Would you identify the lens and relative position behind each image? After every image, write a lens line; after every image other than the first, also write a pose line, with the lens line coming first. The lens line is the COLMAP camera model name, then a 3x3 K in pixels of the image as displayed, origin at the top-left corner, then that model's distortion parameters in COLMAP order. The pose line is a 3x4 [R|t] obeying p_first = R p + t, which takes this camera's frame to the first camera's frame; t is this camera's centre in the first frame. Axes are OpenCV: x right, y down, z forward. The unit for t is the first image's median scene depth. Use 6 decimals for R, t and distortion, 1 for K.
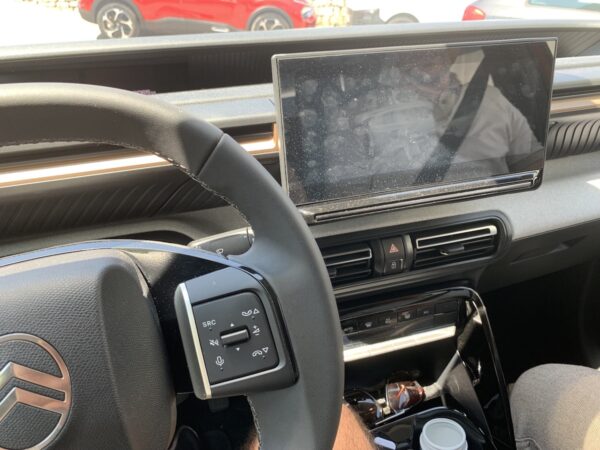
lens RADIAL K [[455.3, 0, 302.2], [0, 455.3, 225.8], [0, 0, 1]] dist [0.003550, -0.001818]
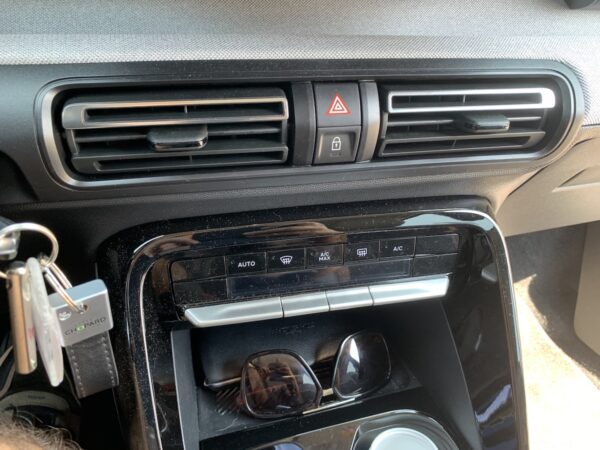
lens RADIAL K [[455.3, 0, 298.9], [0, 455.3, 226.4], [0, 0, 1]] dist [0.003550, -0.001818]
pose [[0.995502, 0.093310, -0.016413, 0.174852], [-0.090702, 0.988690, 0.119441, 0.117908], [0.027372, -0.117415, 0.992706, 0.500502]]
